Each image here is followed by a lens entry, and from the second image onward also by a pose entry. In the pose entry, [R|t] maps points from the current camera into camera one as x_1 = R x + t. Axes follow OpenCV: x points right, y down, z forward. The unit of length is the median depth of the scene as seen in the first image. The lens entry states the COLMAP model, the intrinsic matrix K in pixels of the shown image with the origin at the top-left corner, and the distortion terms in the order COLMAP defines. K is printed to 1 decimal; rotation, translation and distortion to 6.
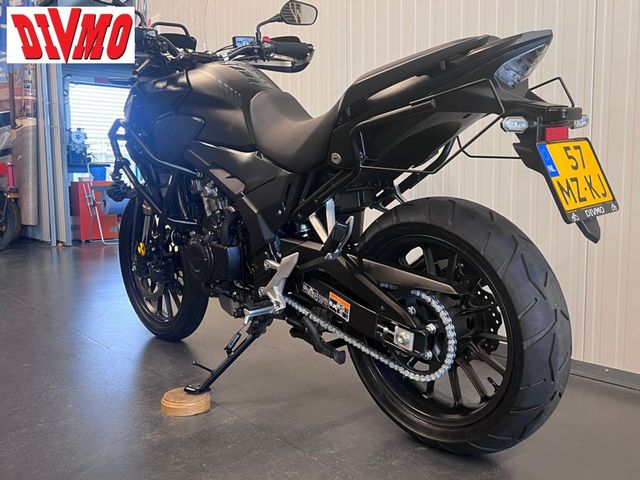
lens RADIAL K [[603.9, 0, 320.0], [0, 603.9, 240.0], [0, 0, 1]] dist [0.075399, 0.000440]
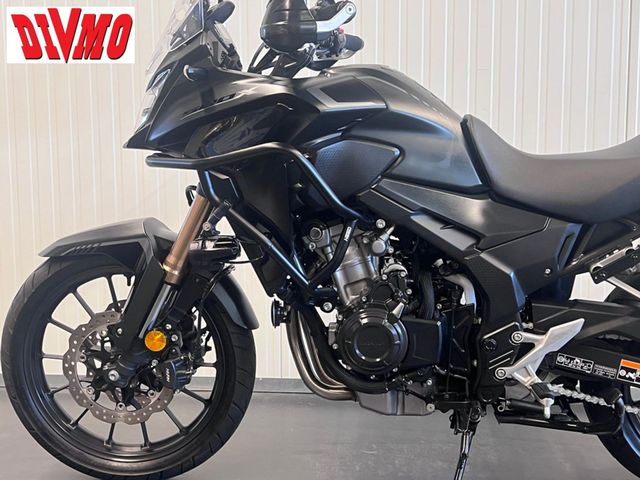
lens RADIAL K [[822.4, 0, 320.0], [0, 822.4, 240.0], [0, 0, 1]] dist [0.181929, -0.556870]
pose [[0.715103, -0.064485, 0.696039, -1.054235], [0.065019, 0.997555, 0.025619, -0.136606], [-0.695989, 0.026936, 0.717547, 0.412377]]
